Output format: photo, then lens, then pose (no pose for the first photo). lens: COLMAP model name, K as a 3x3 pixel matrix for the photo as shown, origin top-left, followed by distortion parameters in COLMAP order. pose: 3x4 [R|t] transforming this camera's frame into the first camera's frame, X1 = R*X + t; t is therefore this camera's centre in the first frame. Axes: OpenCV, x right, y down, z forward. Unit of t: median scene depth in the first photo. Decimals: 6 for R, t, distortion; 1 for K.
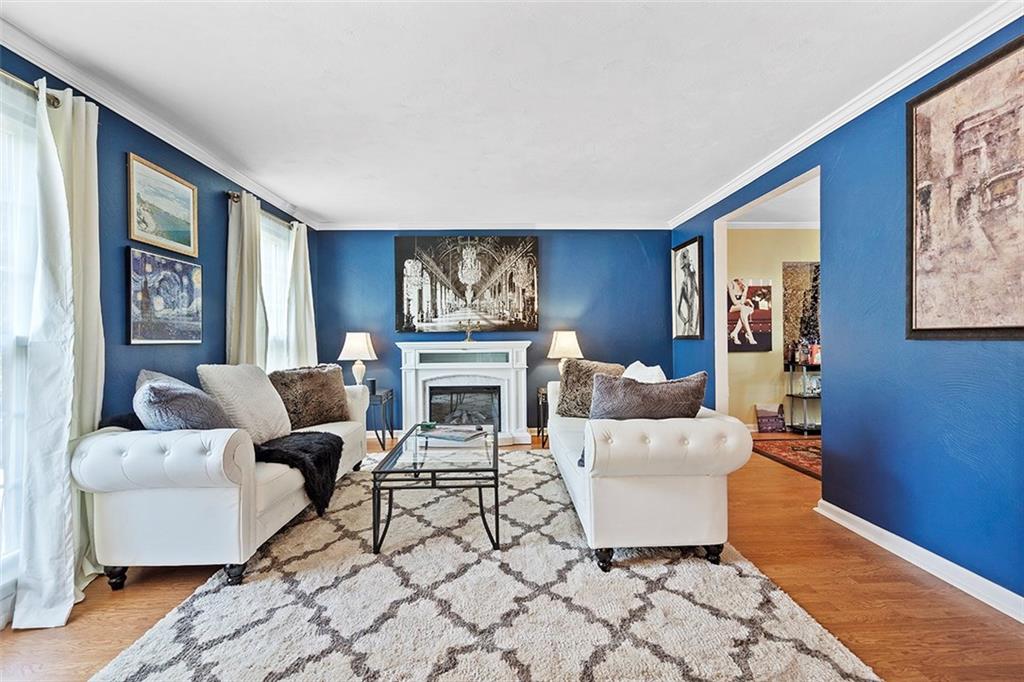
lens RADIAL K [[474.6, 0, 513.3], [0, 474.6, 344.4], [0, 0, 1]] dist [0.000648, 0.000081]
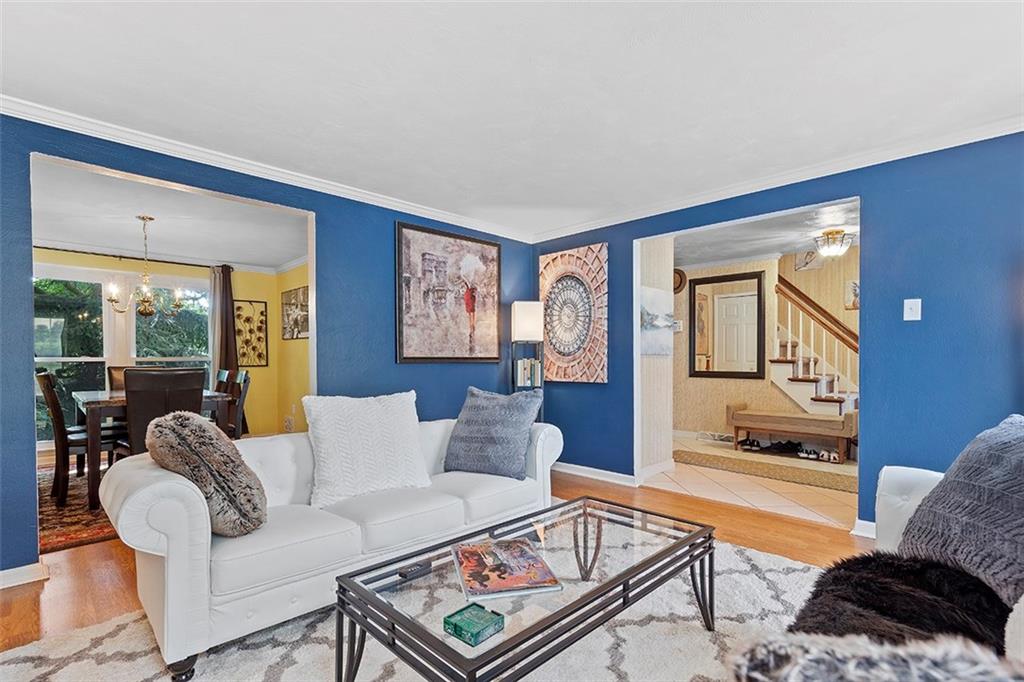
lens RADIAL K [[474.6, 0, 509.5], [0, 474.6, 362.3], [0, 0, 1]] dist [0.000648, 0.000081]
pose [[-0.681511, 0.005253, 0.731789, -0.299544], [0.020105, 0.999731, 0.011547, -0.011524], [-0.731531, 0.022582, -0.681434, 0.848554]]
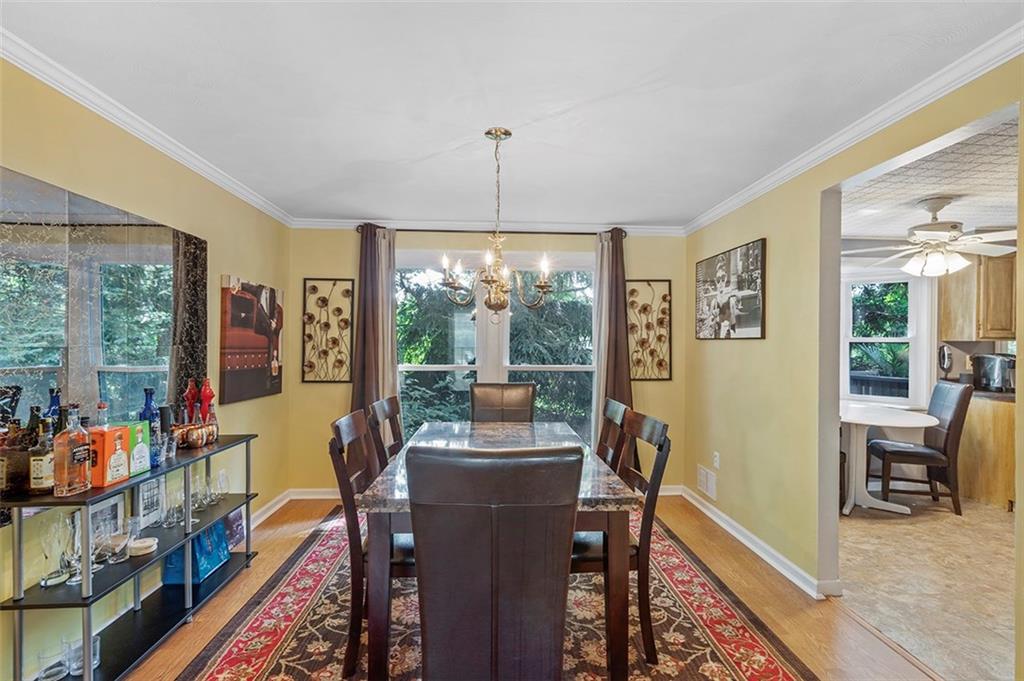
lens RADIAL K [[474.6, 0, 512.7], [0, 474.6, 344.1], [0, 0, 1]] dist [0.000648, 0.000081]
pose [[-0.017934, 0.007103, 0.999814, 0.291333], [0.008229, 0.999942, -0.006957, -0.060384], [-0.999805, 0.008102, -0.017991, 0.736750]]
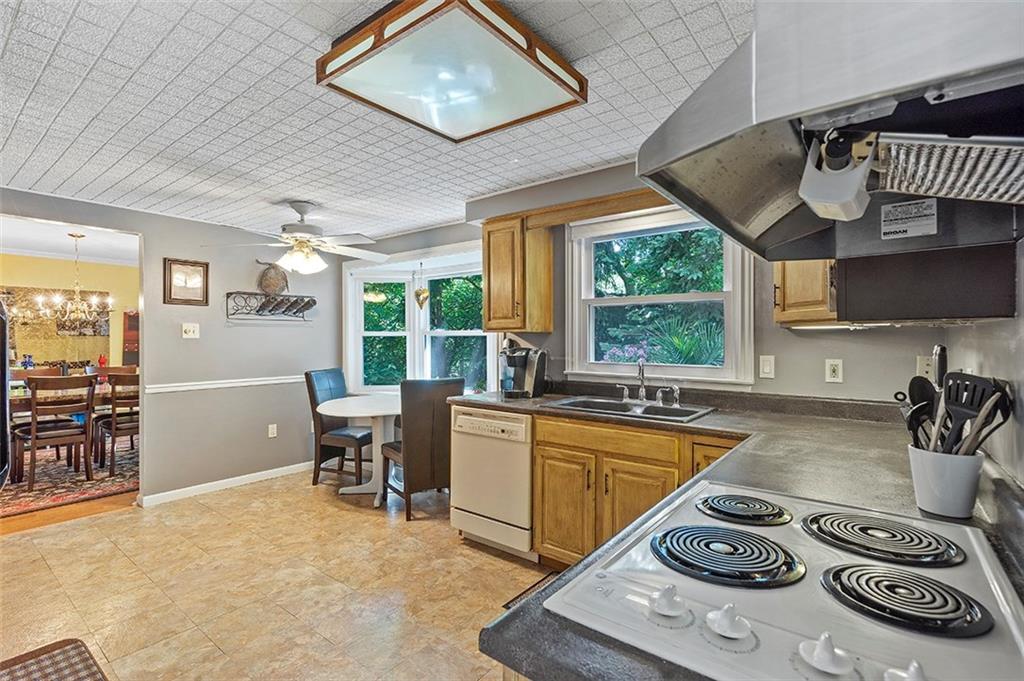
lens RADIAL K [[474.6, 0, 510.5], [0, 474.6, 345.1], [0, 0, 1]] dist [0.000648, 0.000081]
pose [[0.646527, 0.001415, 0.762889, 0.595516], [0.001281, 0.999995, -0.002940, -0.044856], [-0.762890, 0.002878, 0.646522, -0.537938]]
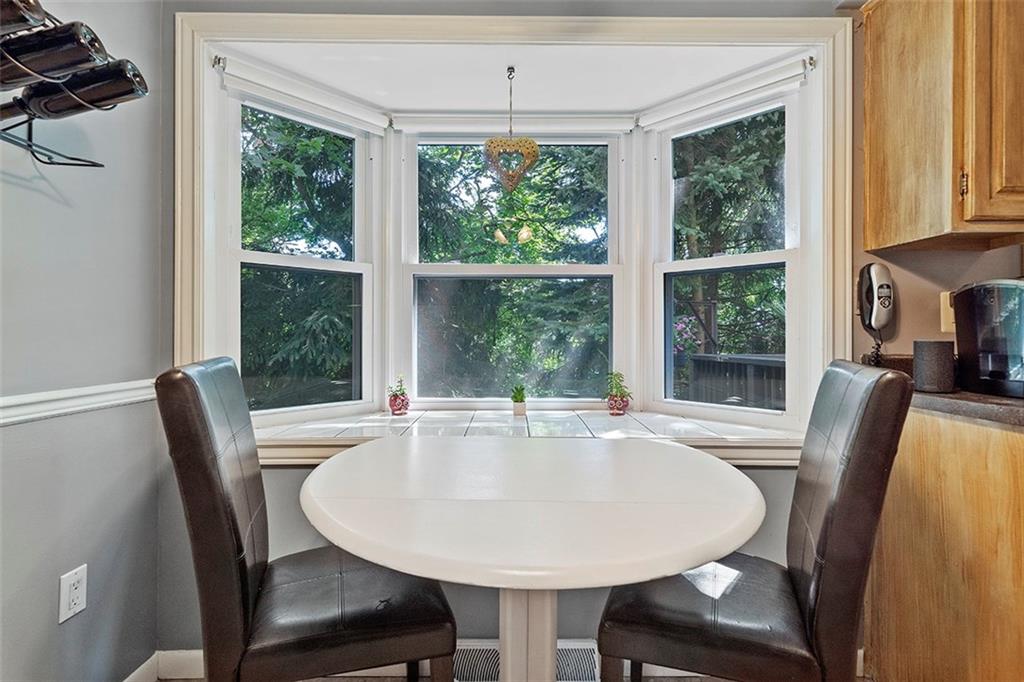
lens RADIAL K [[474.6, 0, 521.8], [0, 474.6, 333.1], [0, 0, 1]] dist [0.000648, 0.000081]
pose [[0.032897, 0.019757, 0.999263, 0.835870], [0.007389, 0.999772, -0.020010, -0.008397], [-0.999431, 0.008042, 0.032743, 0.146876]]
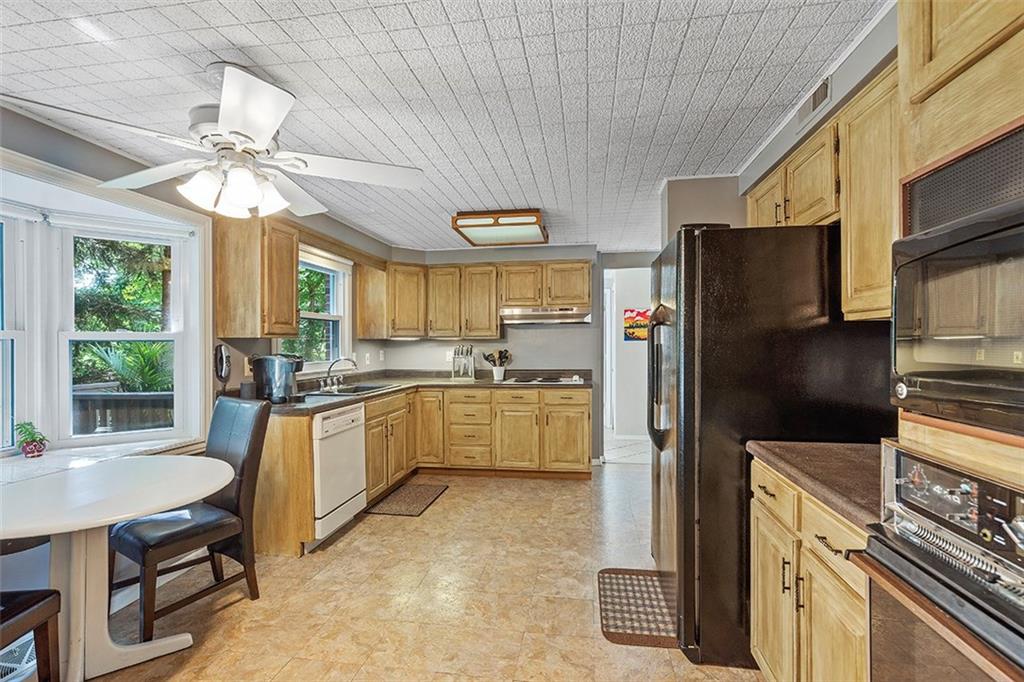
lens RADIAL K [[474.6, 0, 515.2], [0, 474.6, 345.5], [0, 0, 1]] dist [0.000648, 0.000081]
pose [[-0.982045, 0.014472, 0.188091, 0.663320], [0.017915, 0.999701, 0.016617, -0.059180], [-0.187794, 0.019688, -0.982011, 0.455802]]
